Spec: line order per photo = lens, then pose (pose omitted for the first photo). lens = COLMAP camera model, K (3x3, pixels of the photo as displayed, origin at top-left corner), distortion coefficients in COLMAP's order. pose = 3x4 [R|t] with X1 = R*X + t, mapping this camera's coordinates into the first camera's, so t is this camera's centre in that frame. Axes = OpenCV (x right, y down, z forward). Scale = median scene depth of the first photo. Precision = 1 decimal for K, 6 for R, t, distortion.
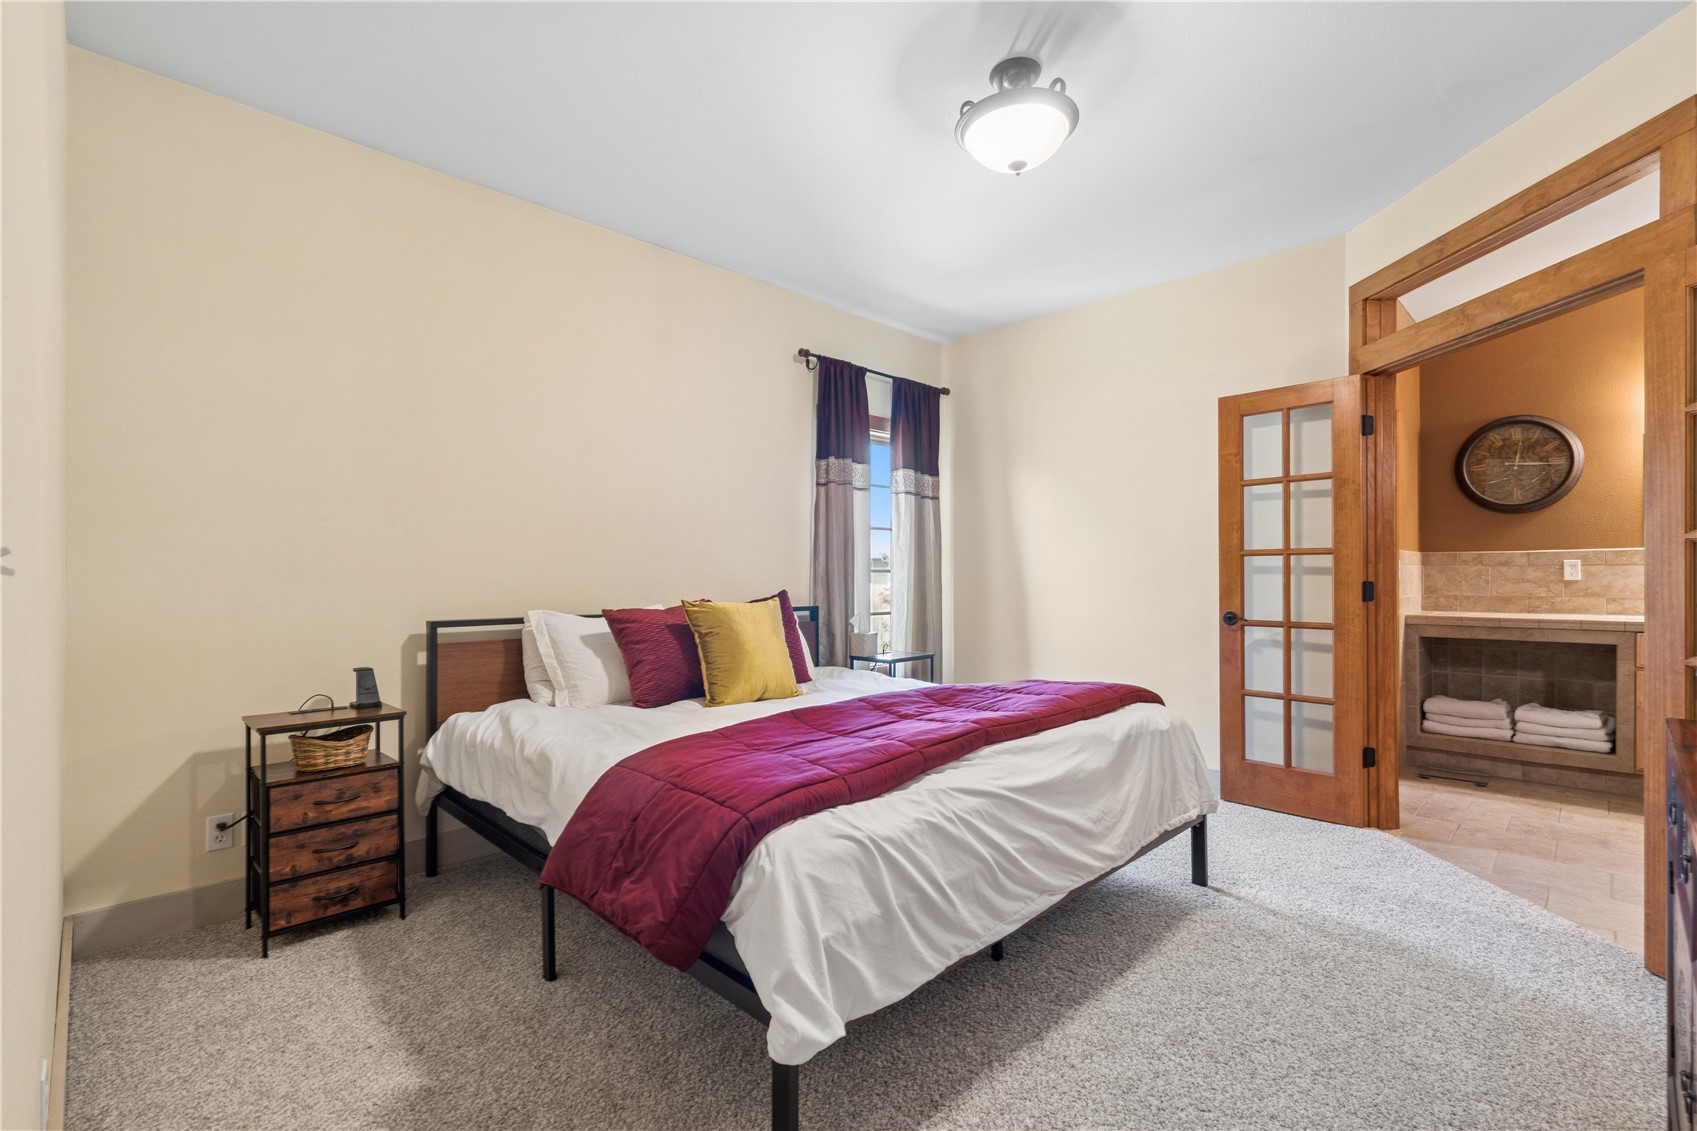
lens RADIAL K [[774.3, 0, 849.7], [0, 774.3, 572.5], [0, 0, 1]] dist [-0.003860, 0.002852]
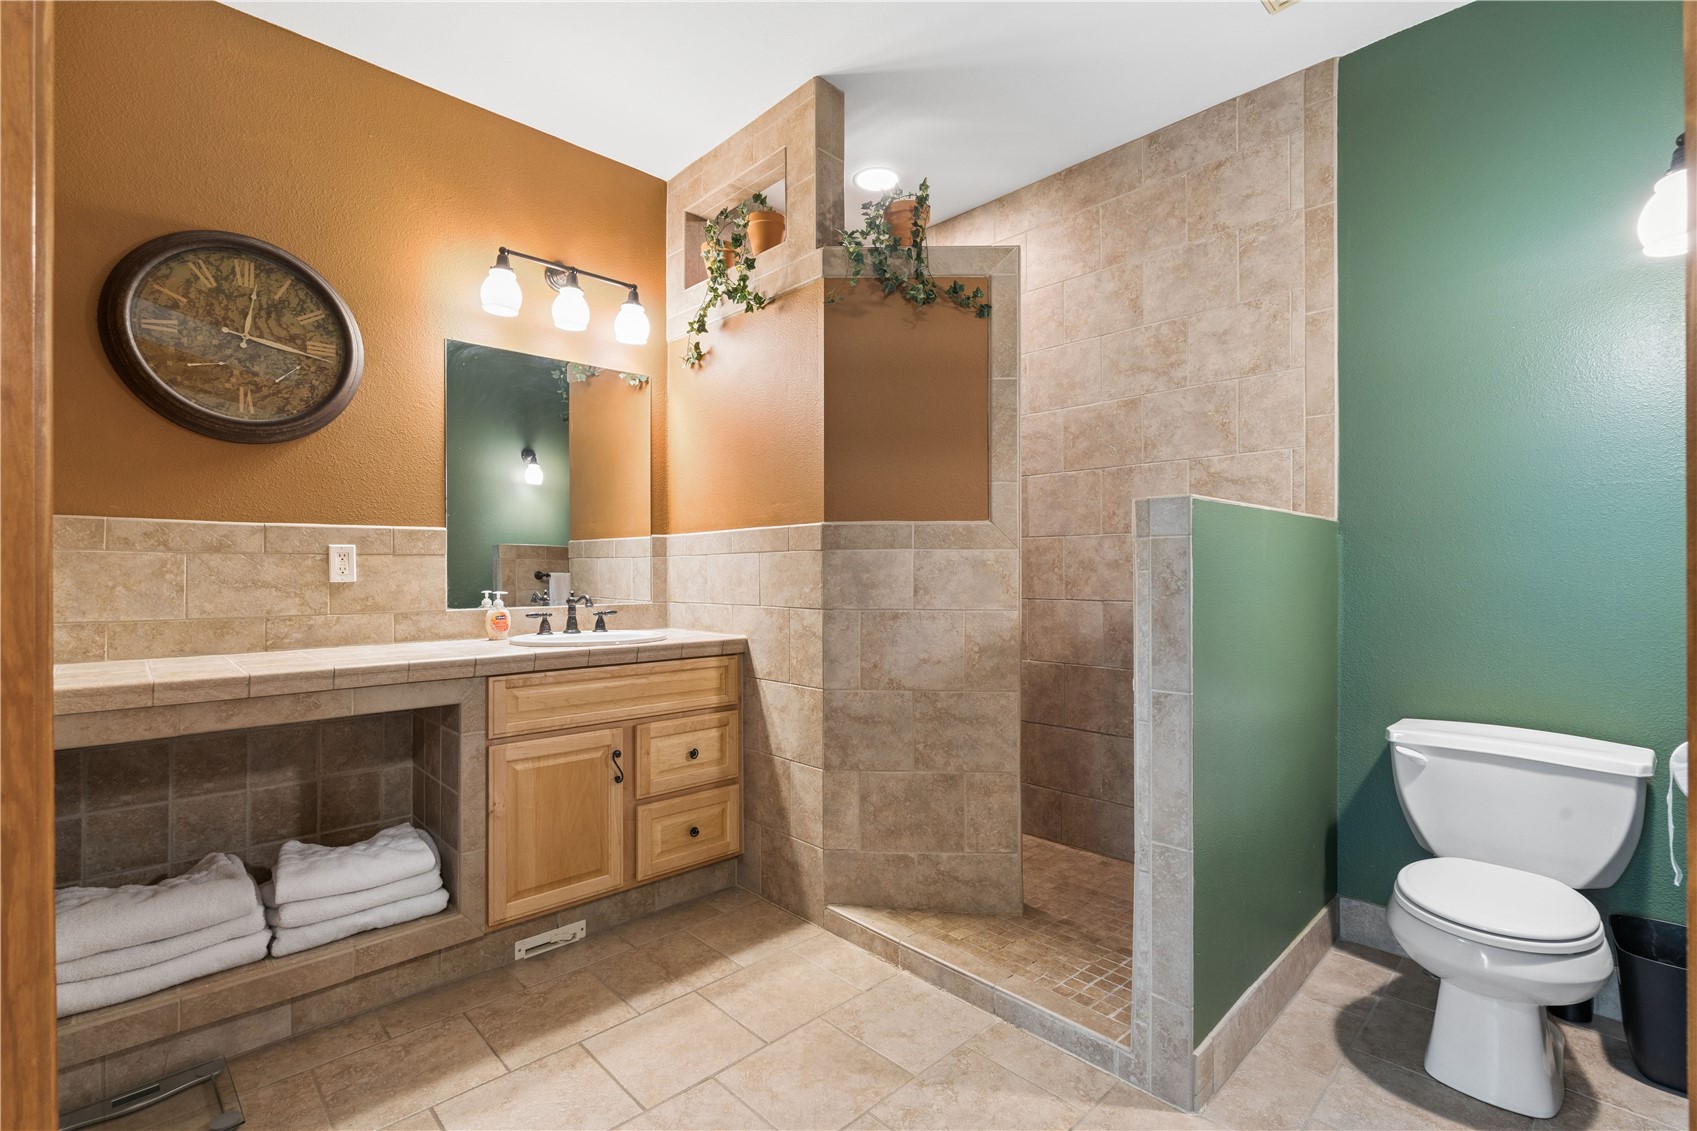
lens RADIAL K [[774.3, 0, 852.7], [0, 774.3, 569.0], [0, 0, 1]] dist [-0.003860, 0.002852]
pose [[0.031897, 0.003435, 0.999485, 0.428185], [-0.002171, 0.999992, -0.003368, 0.001830], [-0.999489, -0.002062, 0.031904, 0.652530]]
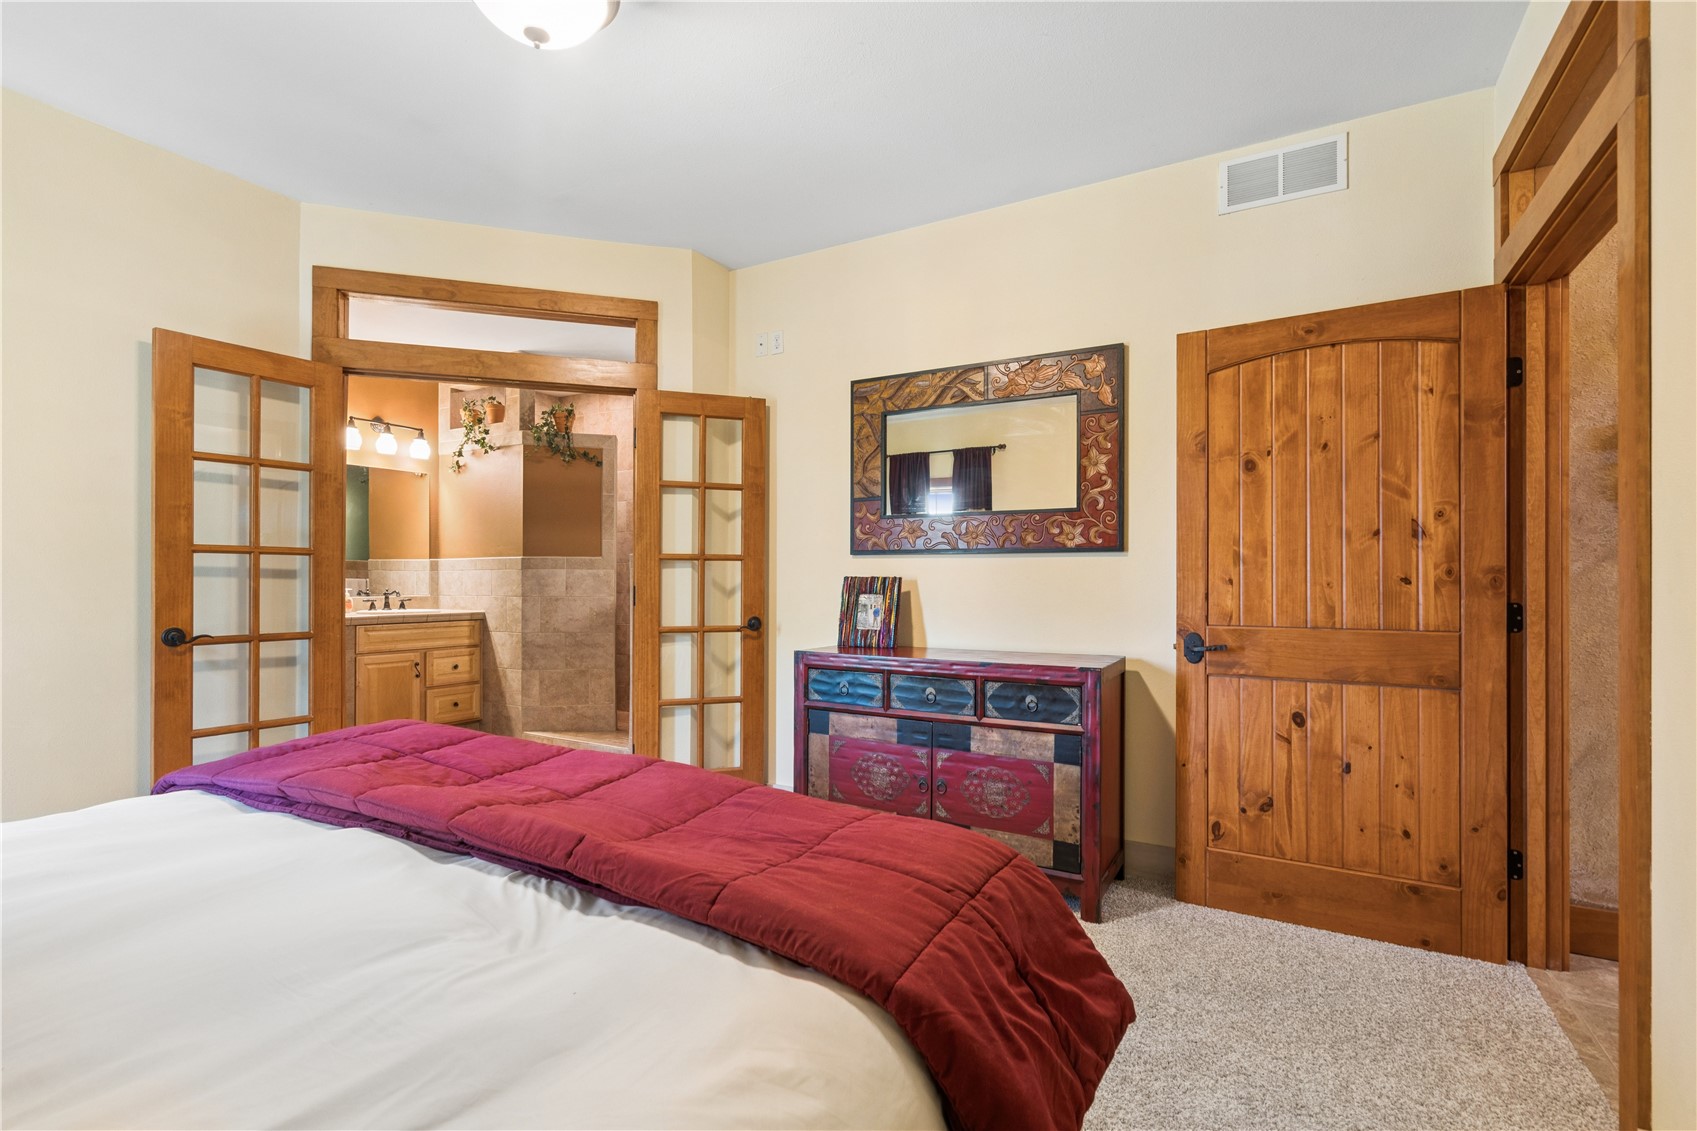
lens RADIAL K [[774.3, 0, 848.1], [0, 774.3, 580.9], [0, 0, 1]] dist [-0.003860, 0.002852]
pose [[-0.254113, -0.000929, 0.967174, -0.330719], [-0.006840, 0.999976, -0.000837, 0.002168], [-0.967150, -0.006828, -0.254113, 0.503272]]
